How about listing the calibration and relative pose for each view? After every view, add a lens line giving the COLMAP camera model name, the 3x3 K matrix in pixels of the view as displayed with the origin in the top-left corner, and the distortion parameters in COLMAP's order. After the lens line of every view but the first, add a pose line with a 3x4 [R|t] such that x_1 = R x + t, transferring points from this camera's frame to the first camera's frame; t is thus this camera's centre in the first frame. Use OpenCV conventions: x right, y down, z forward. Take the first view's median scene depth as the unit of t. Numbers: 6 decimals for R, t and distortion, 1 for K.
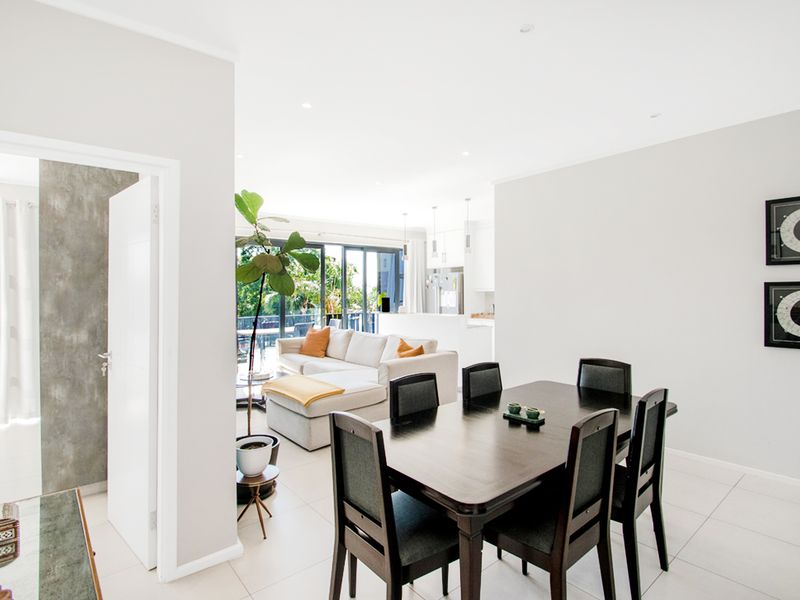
lens RADIAL K [[424.3, 0, 415.4], [0, 424.3, 272.1], [0, 0, 1]] dist [0.002469, -0.002396]
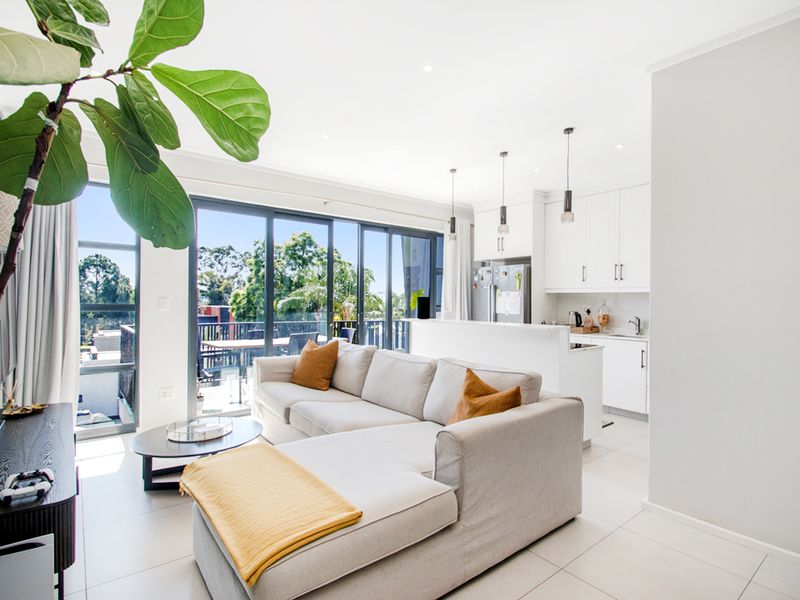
lens RADIAL K [[424.3, 0, 401.6], [0, 424.3, 298.7], [0, 0, 1]] dist [0.002469, -0.002396]
pose [[0.997601, 0.014916, -0.067600, -0.050013], [-0.012135, 0.999070, 0.041365, 0.030335], [0.068155, -0.040446, 0.996855, 0.290534]]
